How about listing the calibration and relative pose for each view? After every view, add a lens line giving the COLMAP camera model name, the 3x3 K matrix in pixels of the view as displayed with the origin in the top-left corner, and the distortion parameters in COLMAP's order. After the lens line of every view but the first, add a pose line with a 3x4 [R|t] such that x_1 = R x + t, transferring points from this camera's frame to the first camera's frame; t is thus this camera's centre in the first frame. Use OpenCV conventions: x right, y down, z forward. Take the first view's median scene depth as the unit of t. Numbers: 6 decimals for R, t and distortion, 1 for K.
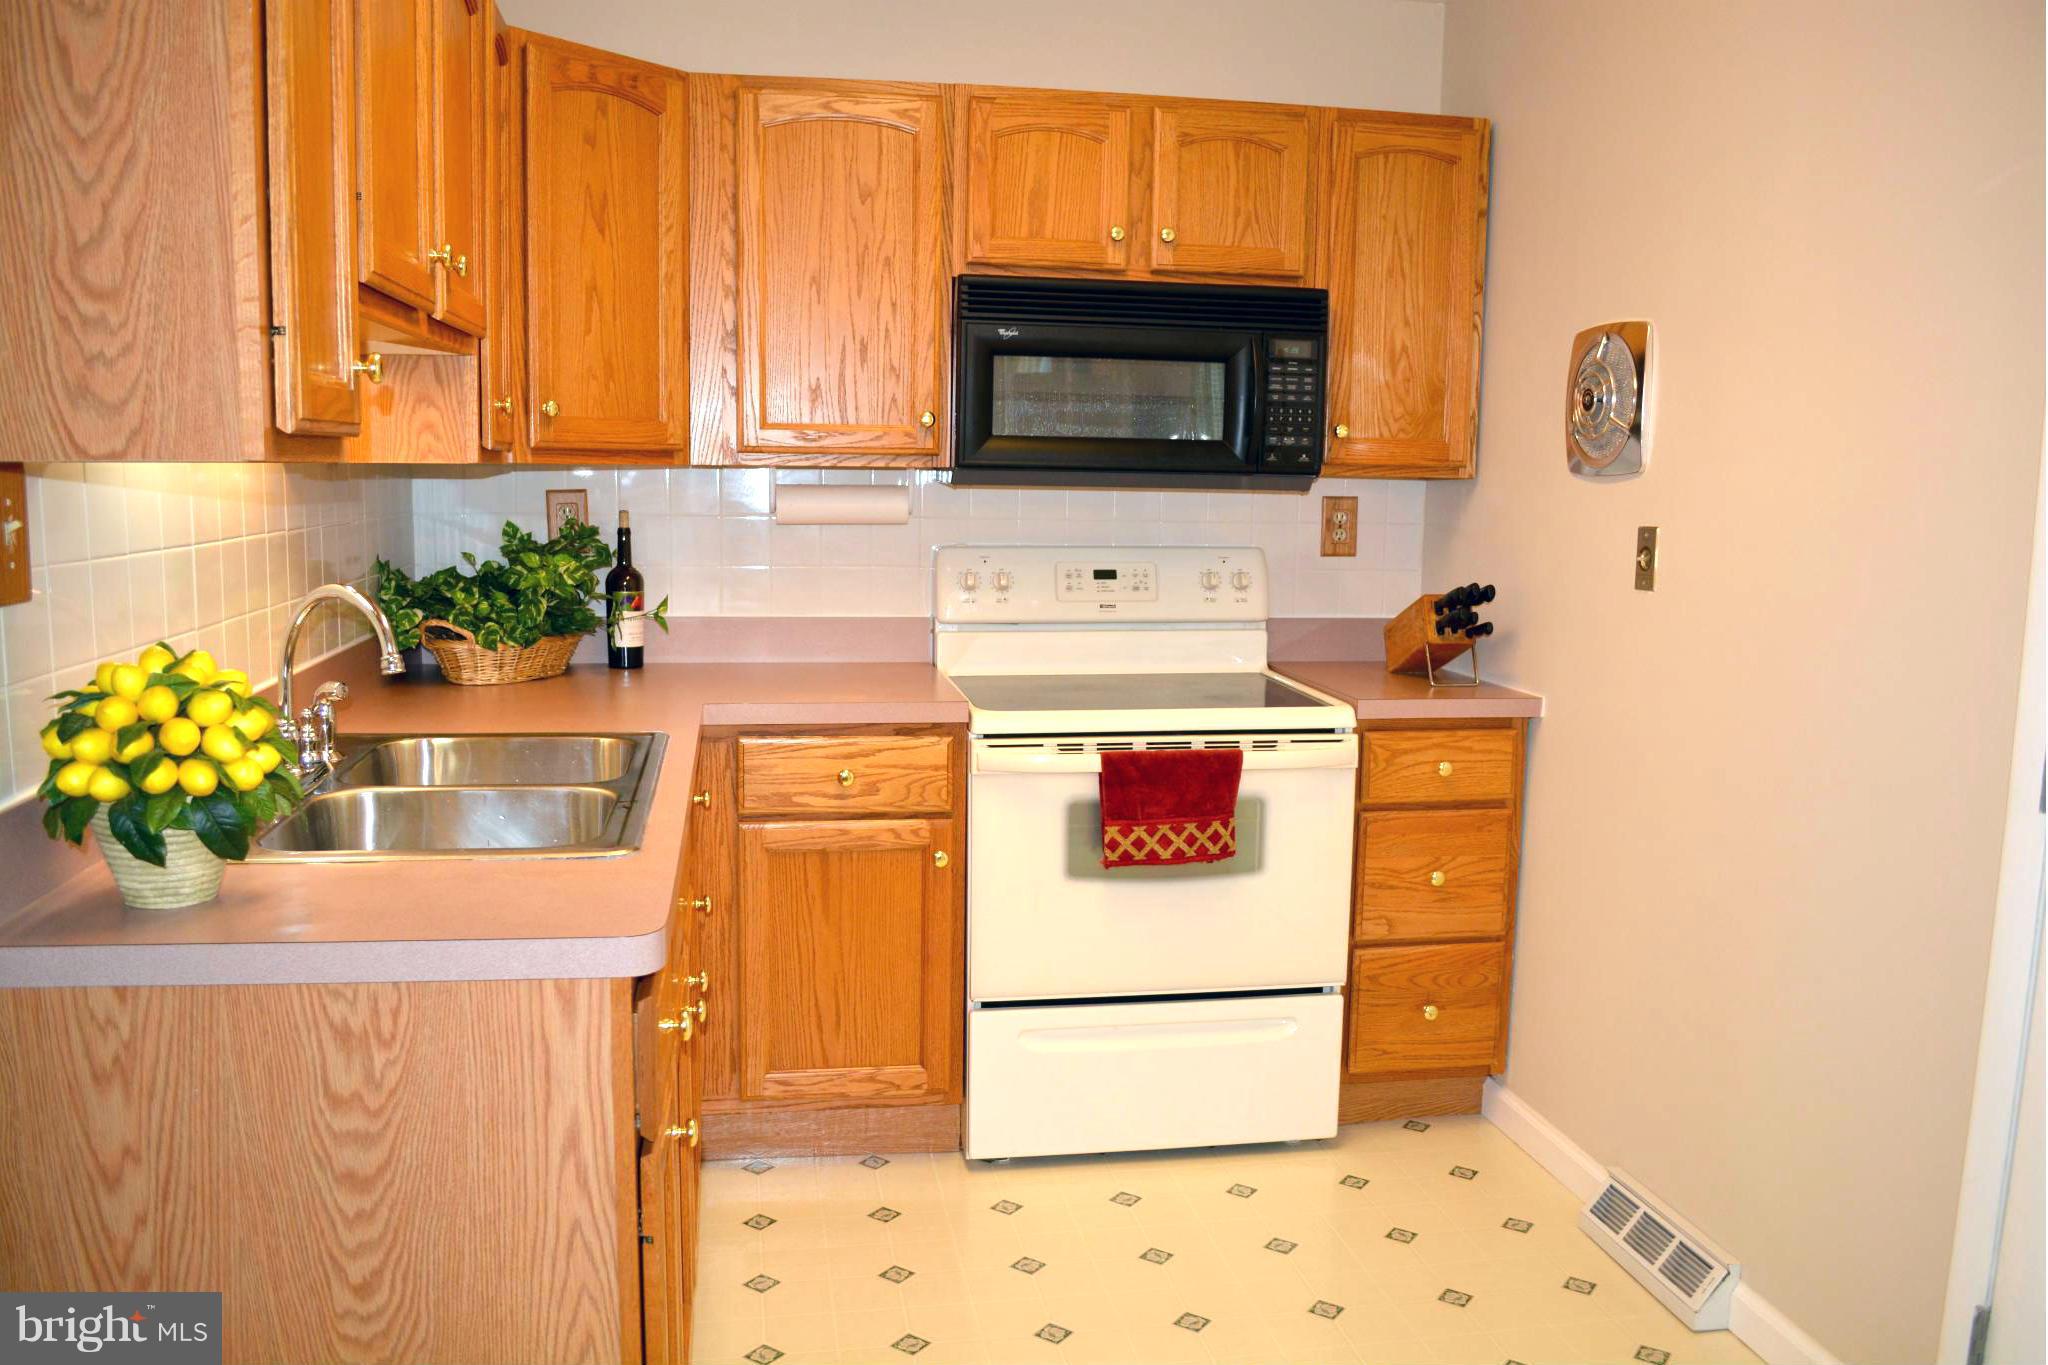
lens RADIAL K [[1609.1, 0, 1003.8], [0, 1609.1, 687.3], [0, 0, 1]] dist [-0.081194, 0.010827]
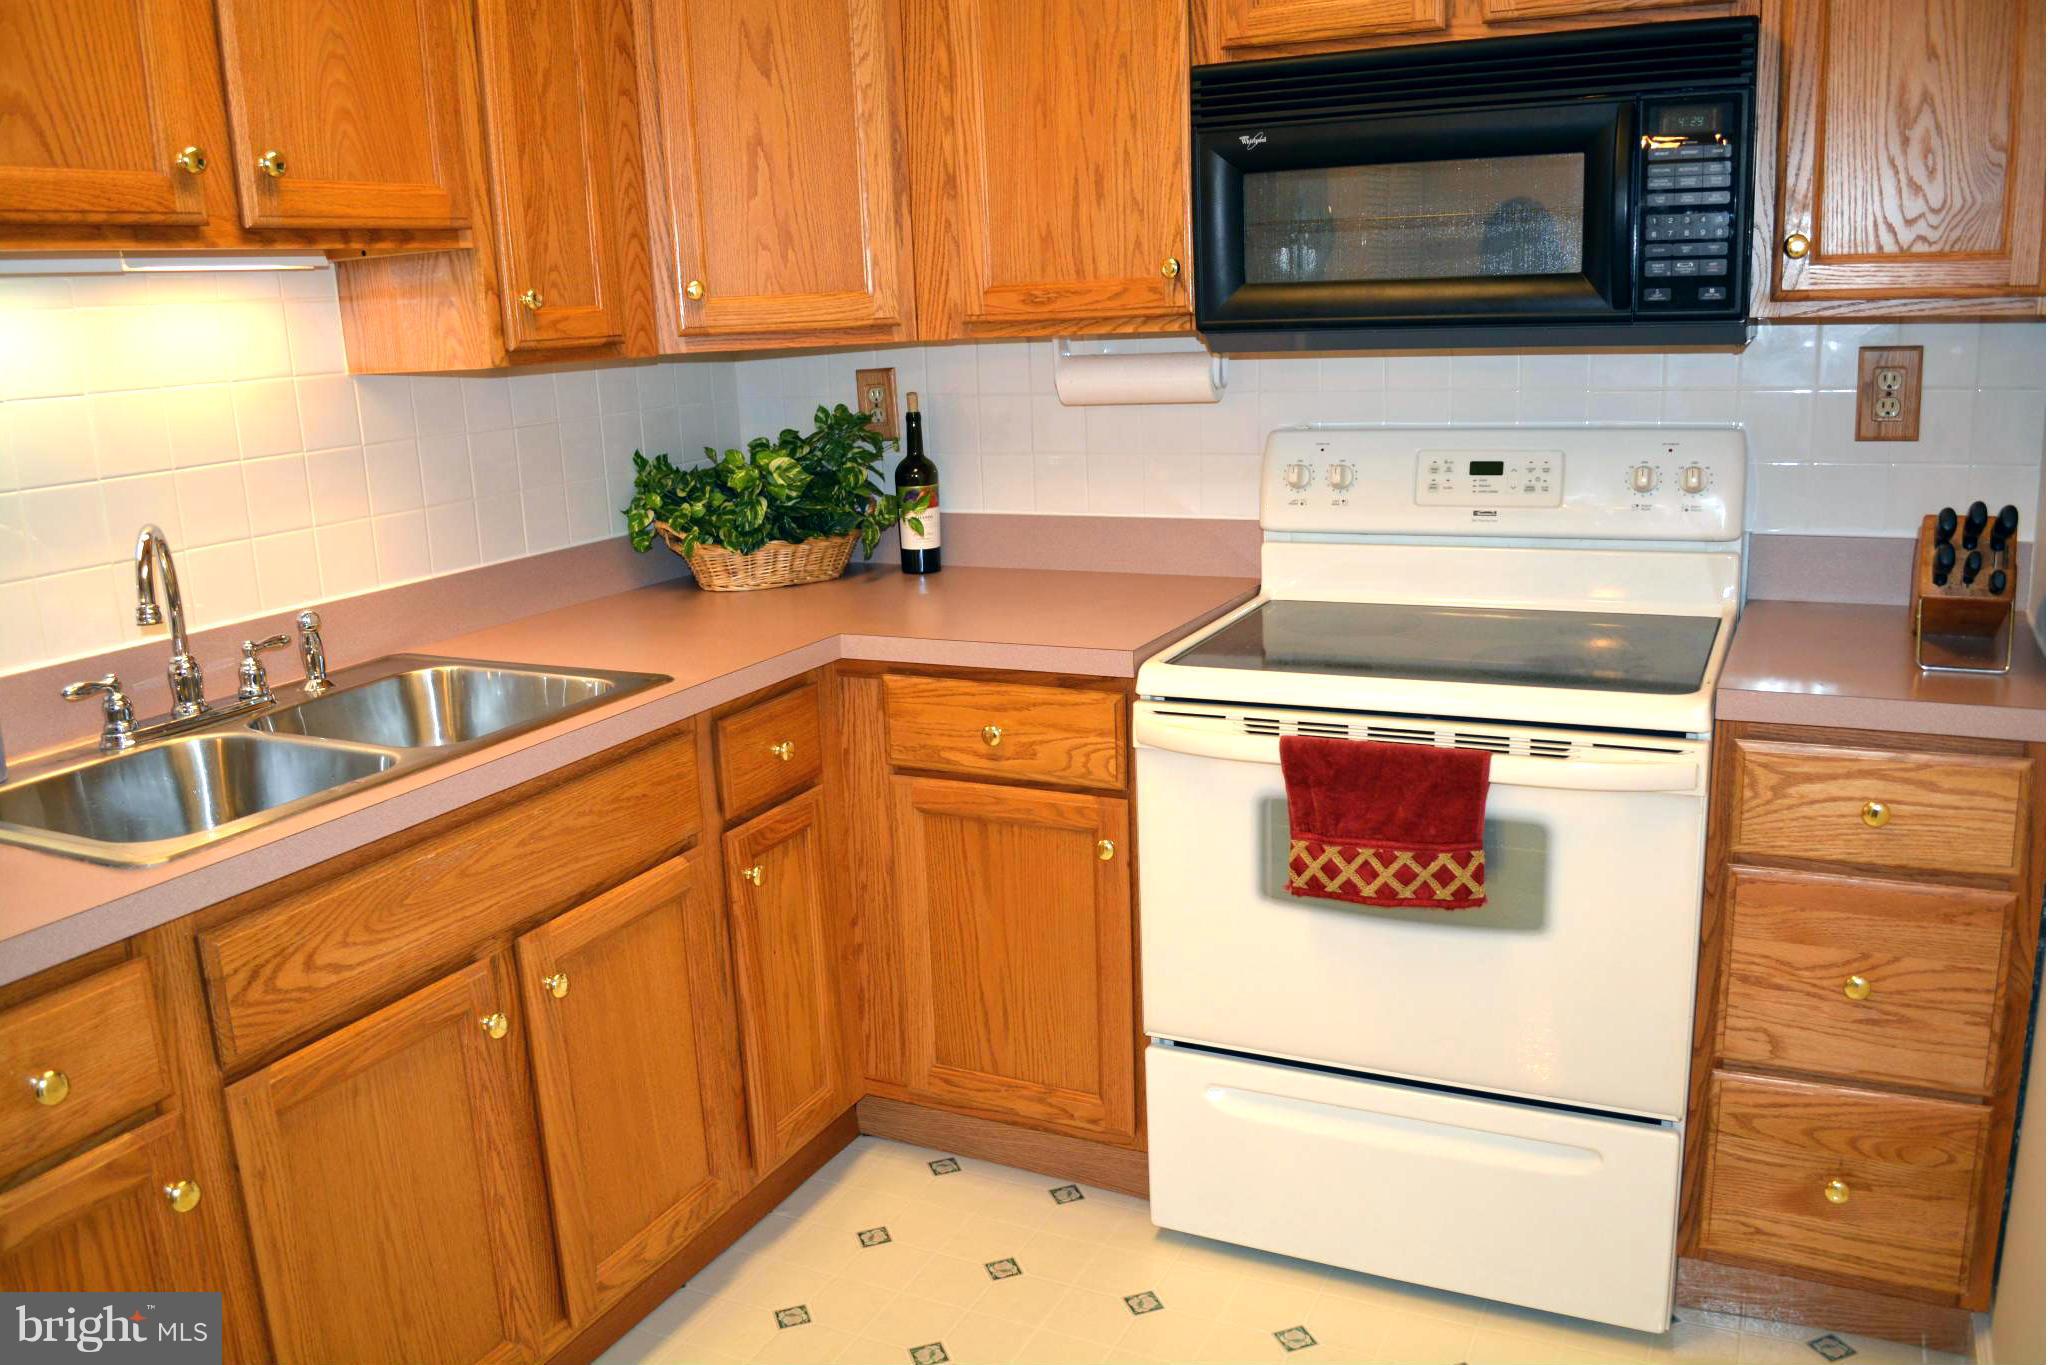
lens RADIAL K [[1609.1, 0, 1014.1], [0, 1609.1, 686.5], [0, 0, 1]] dist [-0.081194, 0.010827]
pose [[0.809775, 0.085839, -0.580427, 0.358980], [-0.024366, 0.993307, 0.112905, -0.056150], [0.586234, -0.077285, 0.806447, 0.346488]]
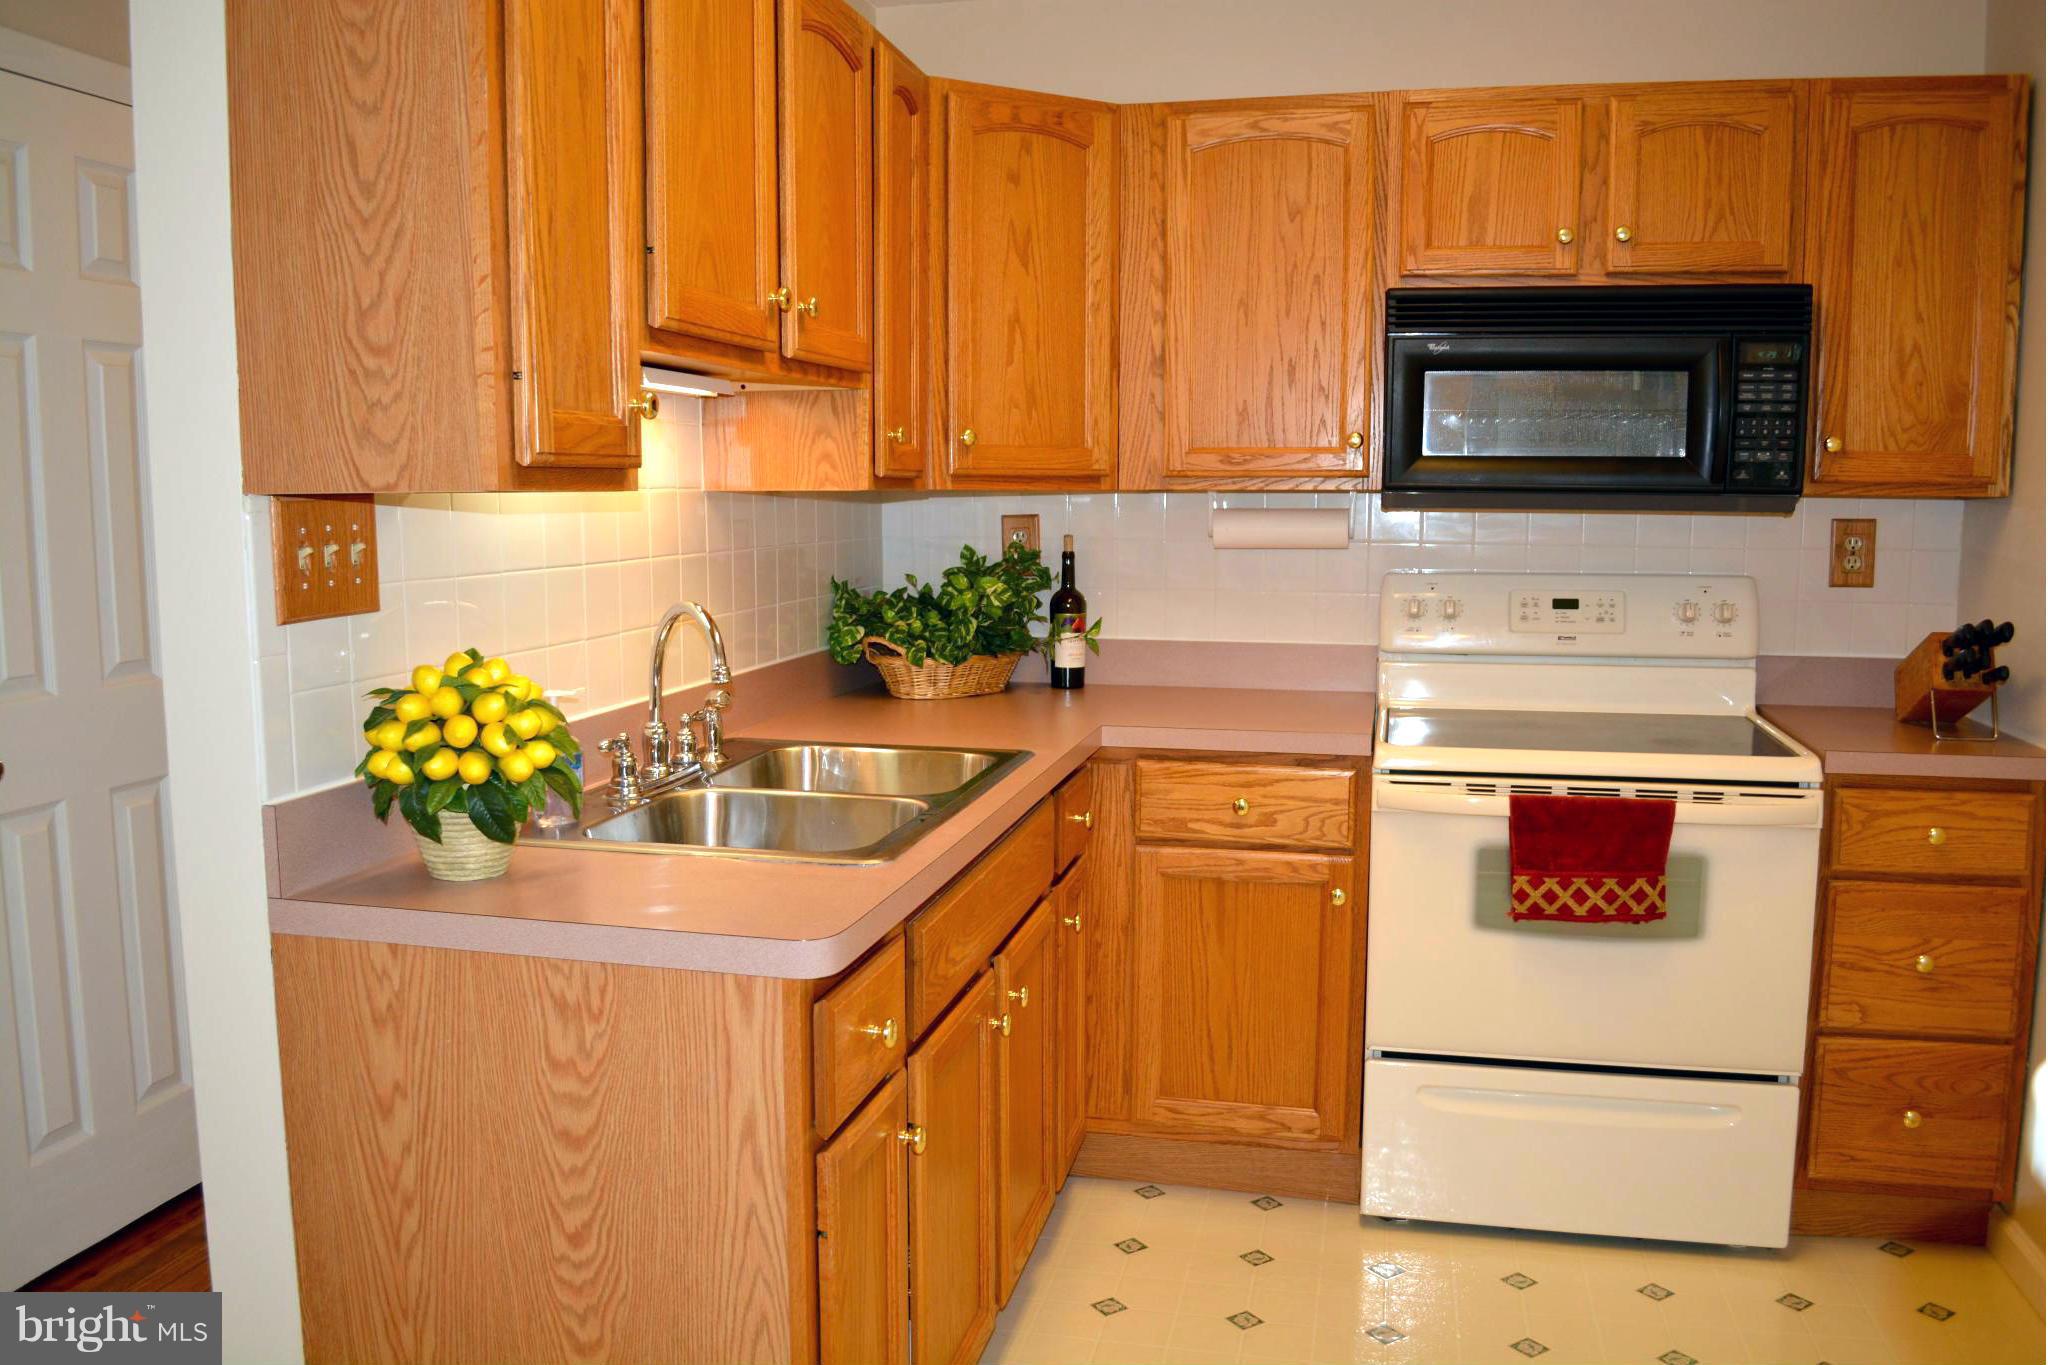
lens RADIAL K [[1609.1, 0, 1015.1], [0, 1609.1, 685.2], [0, 0, 1]] dist [-0.081194, 0.010827]
pose [[0.924135, 0.031664, -0.380751, 0.139146], [-0.038028, 0.999234, -0.009200, -0.003300], [0.380168, 0.022982, 0.924632, 0.037765]]
